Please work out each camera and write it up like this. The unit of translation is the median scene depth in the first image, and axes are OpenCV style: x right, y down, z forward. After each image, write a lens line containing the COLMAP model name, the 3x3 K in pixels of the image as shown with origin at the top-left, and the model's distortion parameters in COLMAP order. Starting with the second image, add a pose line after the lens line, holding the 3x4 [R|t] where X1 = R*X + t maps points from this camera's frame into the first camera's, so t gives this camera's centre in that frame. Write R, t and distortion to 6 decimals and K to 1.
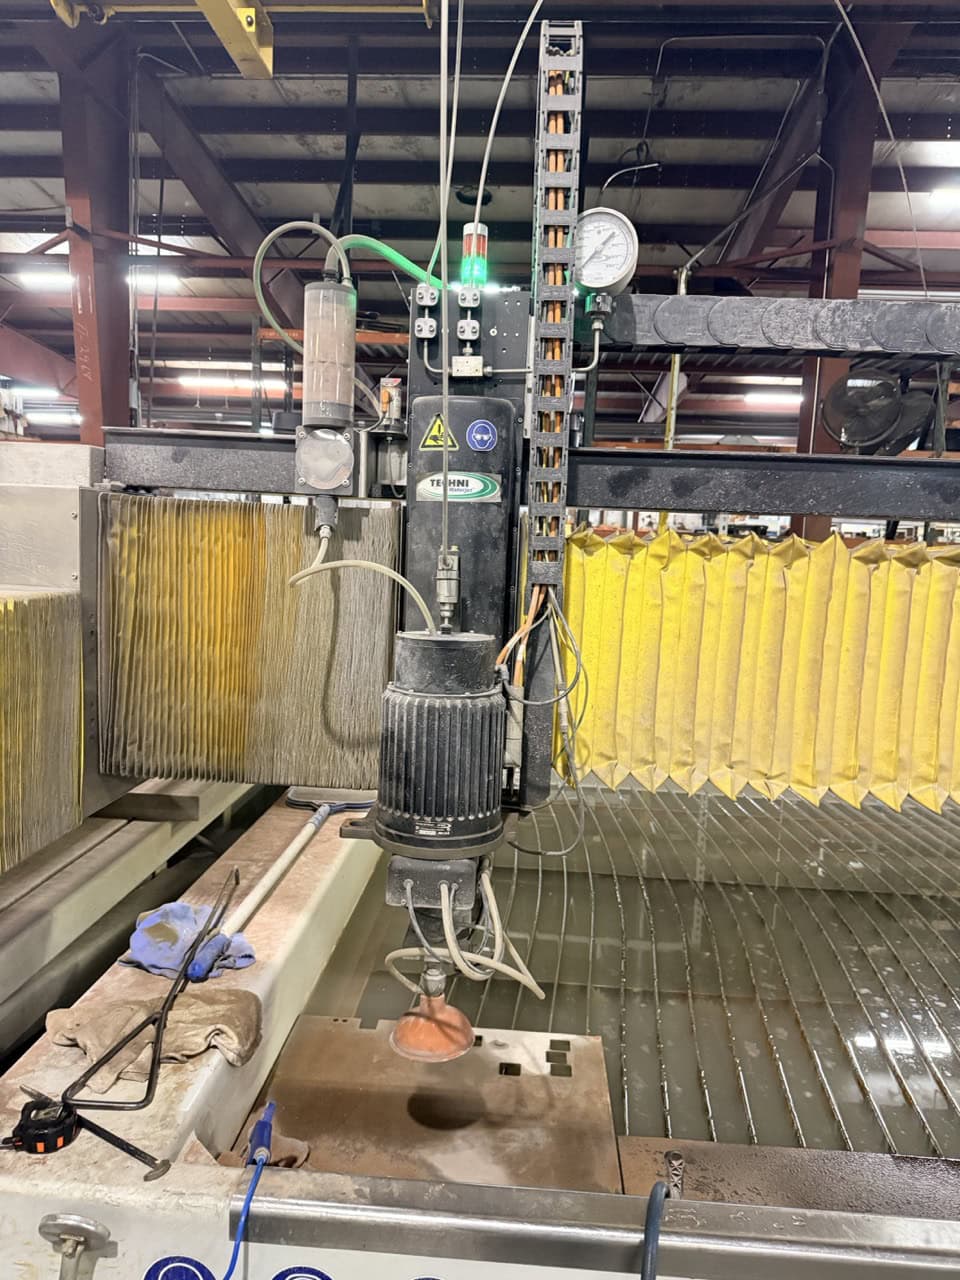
lens RADIAL K [[887.5, 0, 480.0], [0, 887.5, 640.0], [0, 0, 1]] dist [0.049248, -0.056644]
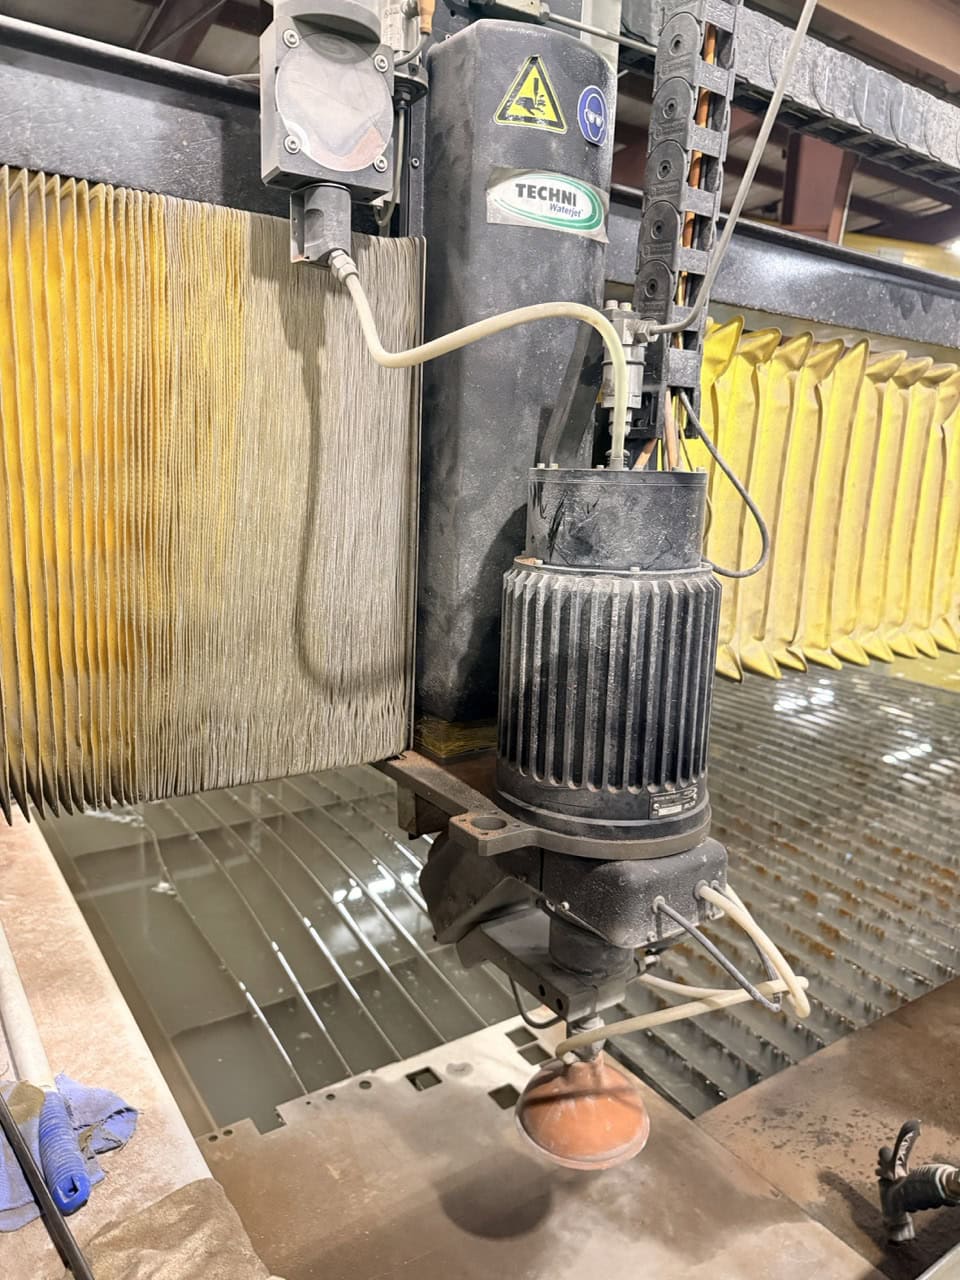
lens RADIAL K [[910.2, 0, 508.1], [0, 910.2, 642.4], [0, 0, 1]] dist [0.046857, -0.105989]
pose [[0.790962, -0.134131, 0.596983, -0.407645], [0.057874, 0.987702, 0.145241, 0.013743], [-0.609122, -0.080330, 0.788997, 0.511502]]
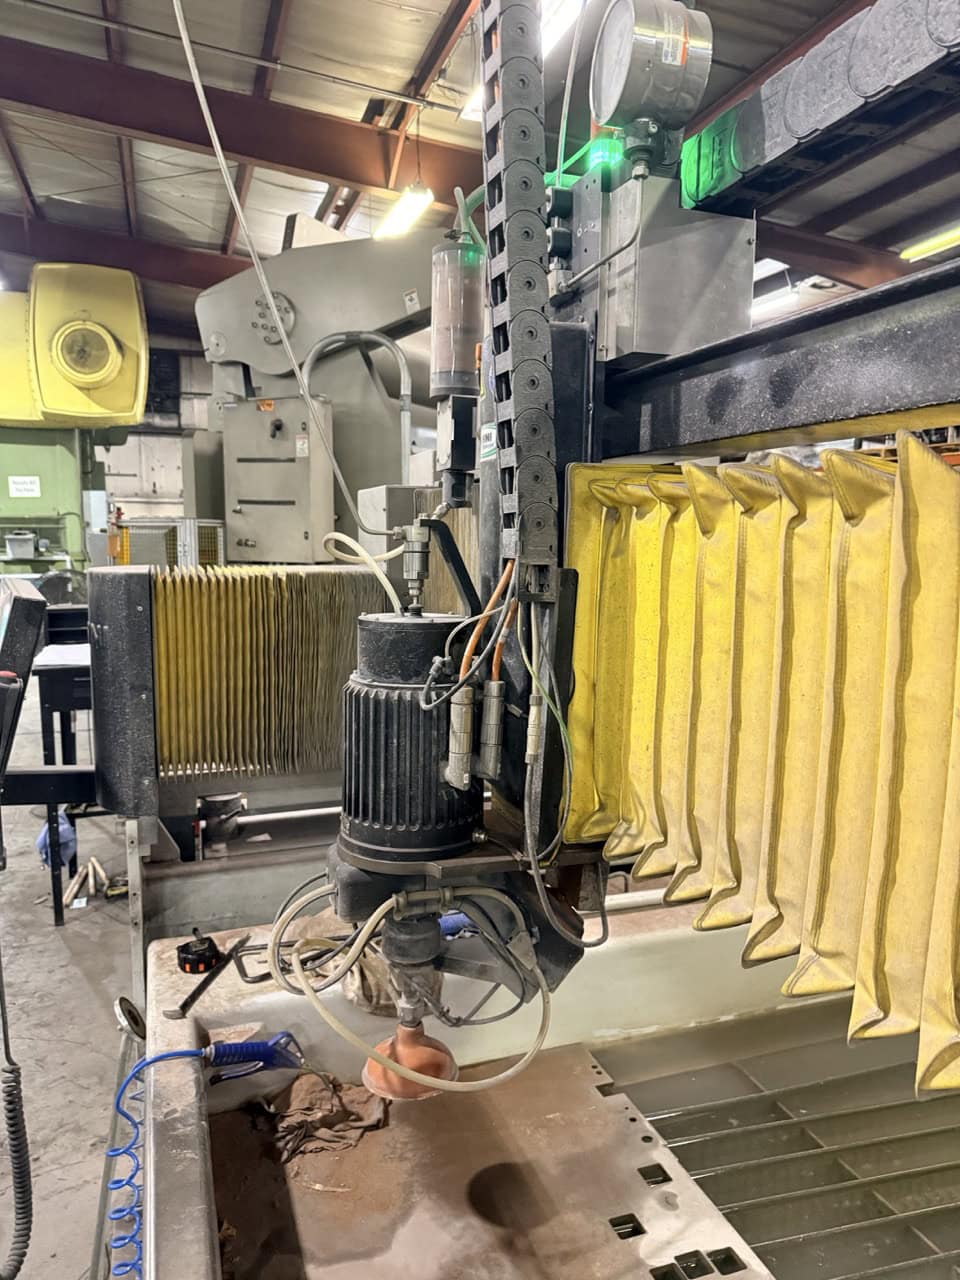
lens RADIAL K [[923.1, 0, 480.0], [0, 923.1, 640.0], [0, 0, 1]] dist [0.041493, -0.062161]
pose [[0.383366, 0.064281, -0.921357, 0.751755], [-0.081716, 0.996024, 0.035489, -0.018449], [0.919974, 0.061684, 0.387095, 0.644751]]
